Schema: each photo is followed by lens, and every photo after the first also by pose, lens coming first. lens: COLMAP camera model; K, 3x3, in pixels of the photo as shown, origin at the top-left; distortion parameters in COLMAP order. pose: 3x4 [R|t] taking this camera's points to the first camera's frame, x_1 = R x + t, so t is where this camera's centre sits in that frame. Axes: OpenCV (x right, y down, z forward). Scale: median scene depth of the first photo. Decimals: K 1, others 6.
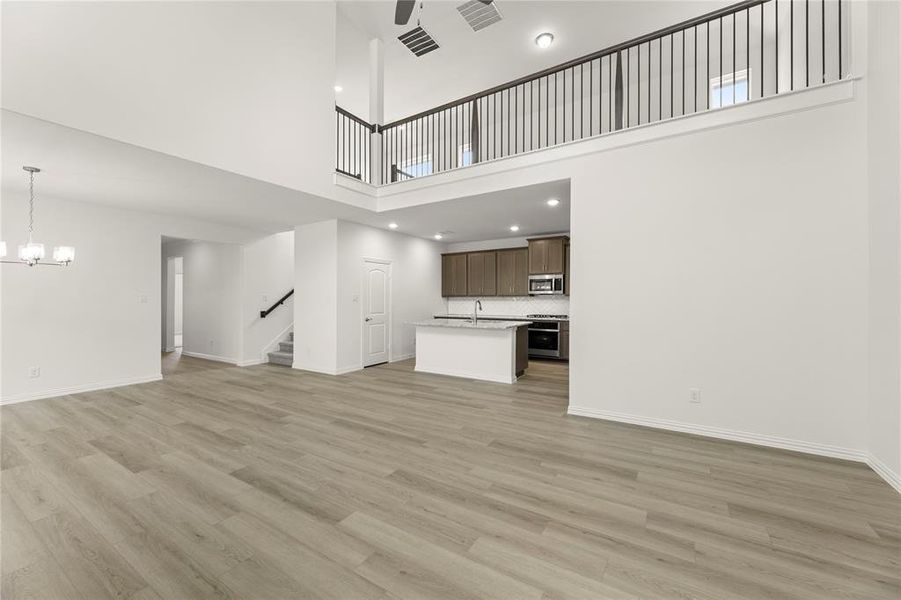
lens RADIAL K [[361.0, 0, 452.0], [0, 361.0, 301.1], [0, 0, 1]] dist [0.000064, -0.000043]
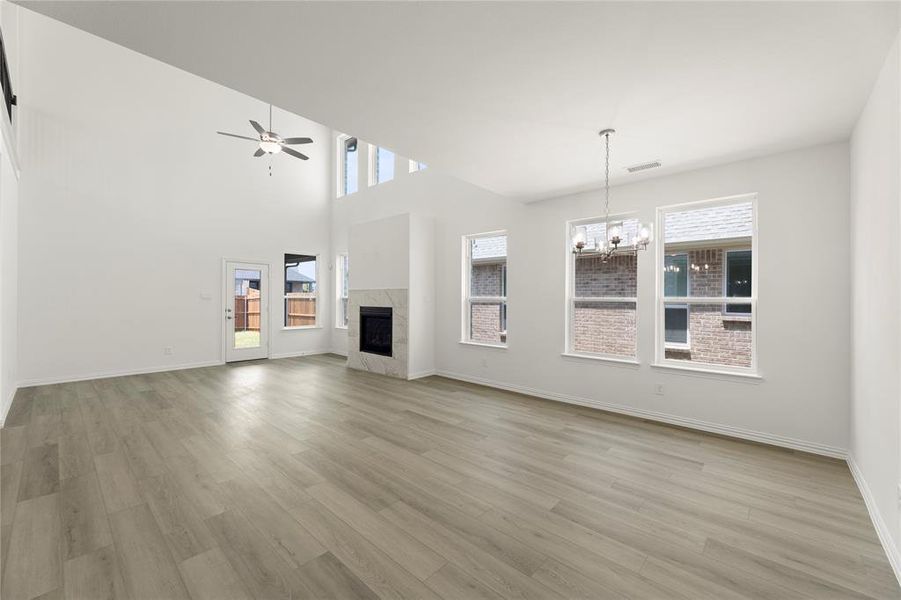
lens RADIAL K [[361.0, 0, 452.0], [0, 361.0, 301.1], [0, 0, 1]] dist [0.000064, -0.000043]
pose [[-0.984940, -0.007353, 0.172740, -1.151985], [-0.005642, 0.999930, 0.010393, -0.009767], [-0.172805, 0.009262, -0.984913, 2.160715]]
